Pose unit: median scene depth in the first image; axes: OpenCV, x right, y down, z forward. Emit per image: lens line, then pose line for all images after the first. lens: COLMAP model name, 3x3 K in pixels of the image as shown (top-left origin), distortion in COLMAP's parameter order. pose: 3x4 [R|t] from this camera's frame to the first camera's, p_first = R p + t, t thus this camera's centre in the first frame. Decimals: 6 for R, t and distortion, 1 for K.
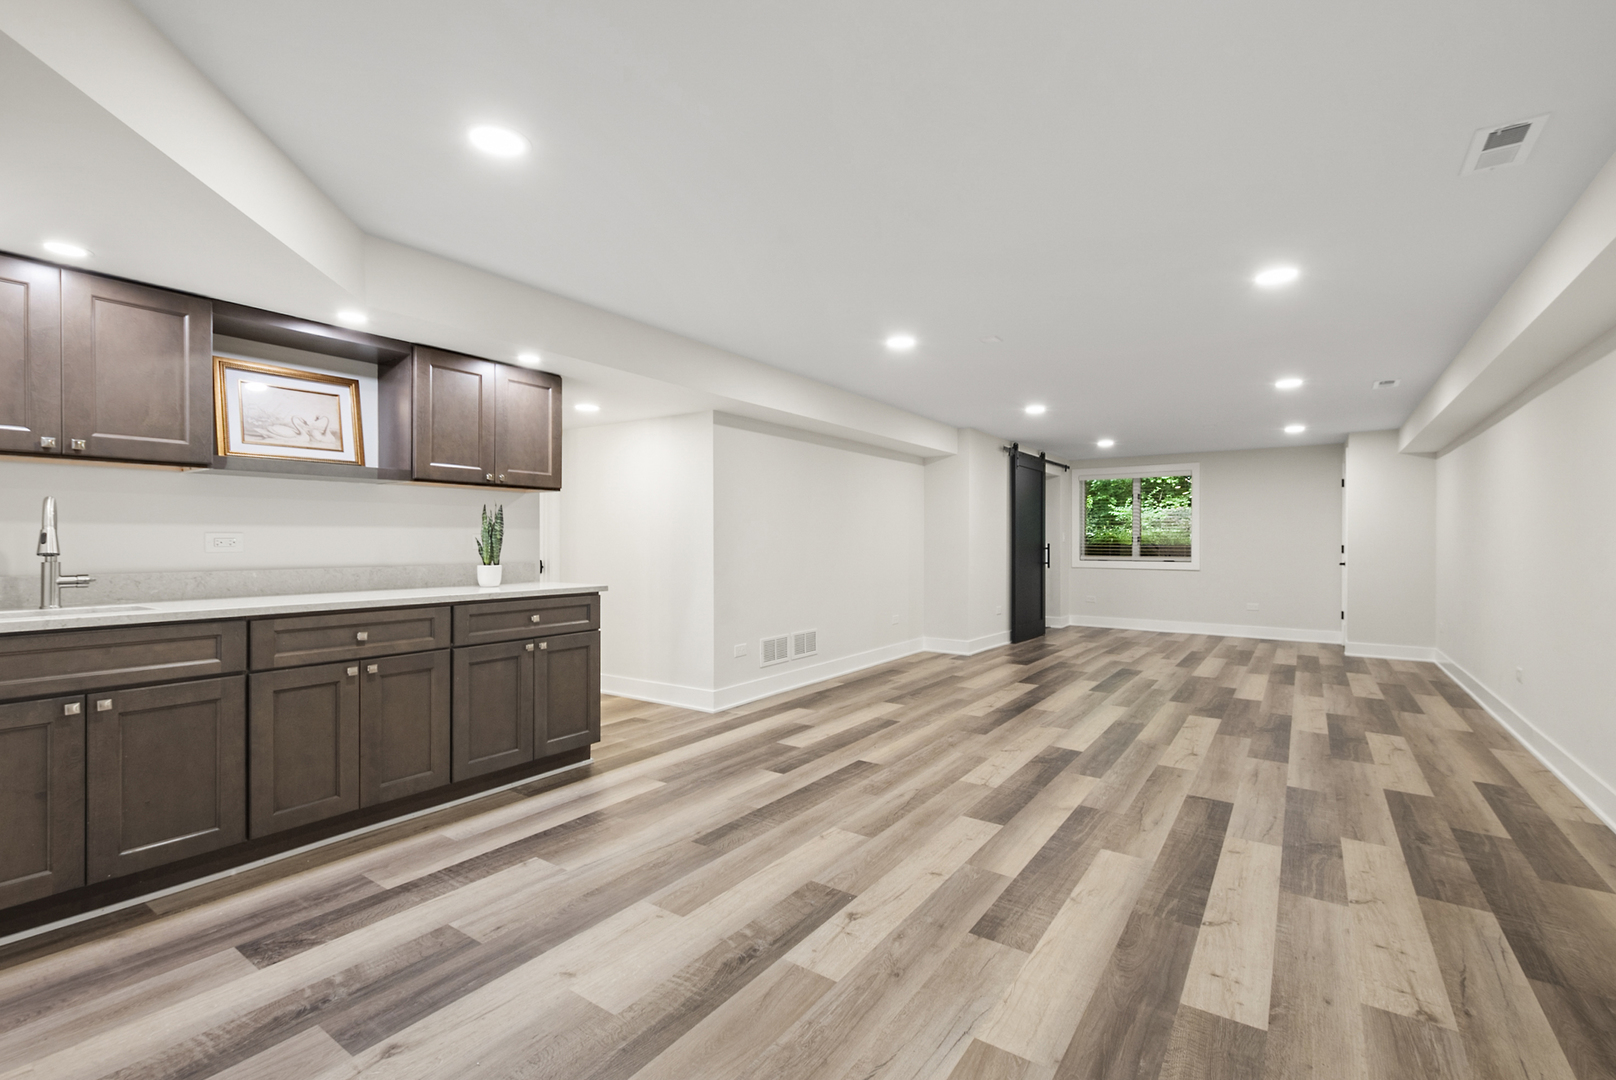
lens RADIAL K [[722.9, 0, 821.4], [0, 722.9, 544.6], [0, 0, 1]] dist [-0.004556, -0.000056]
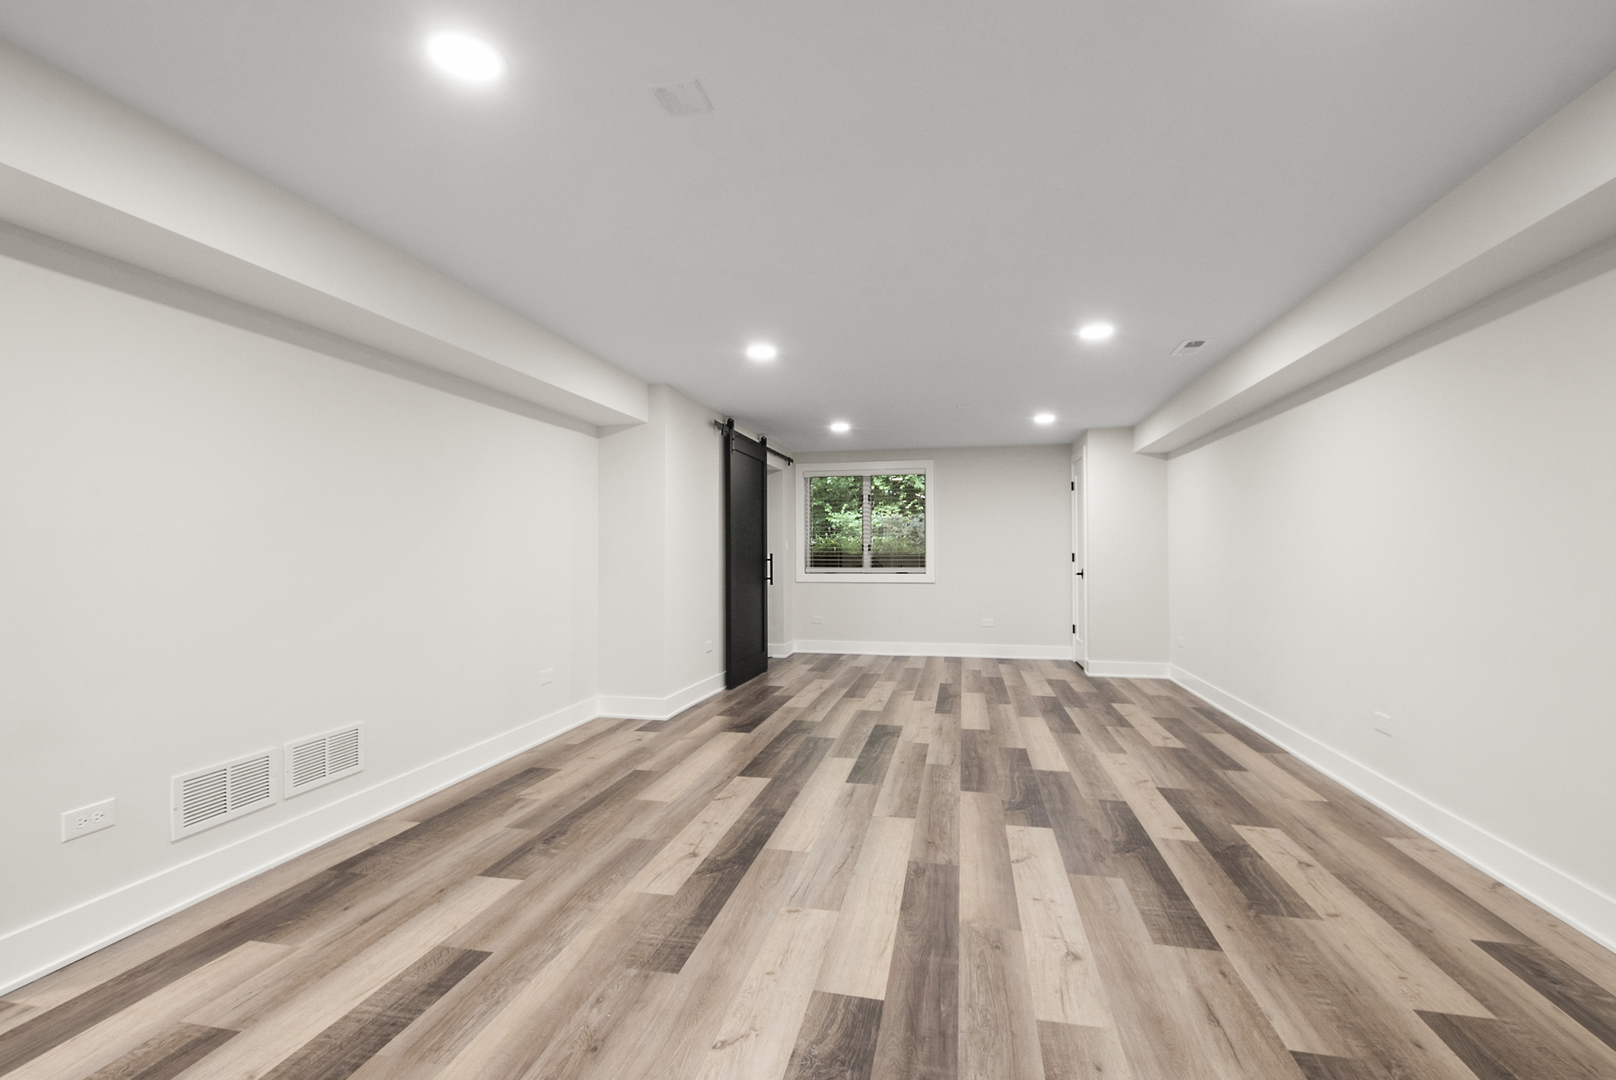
lens RADIAL K [[722.9, 0, 815.7], [0, 722.9, 546.1], [0, 0, 1]] dist [-0.004556, -0.000056]
pose [[0.926809, -0.001419, 0.375529, 0.078627], [0.005495, 0.999937, -0.009783, -0.001551], [-0.375492, 0.011131, 0.926759, 0.311424]]
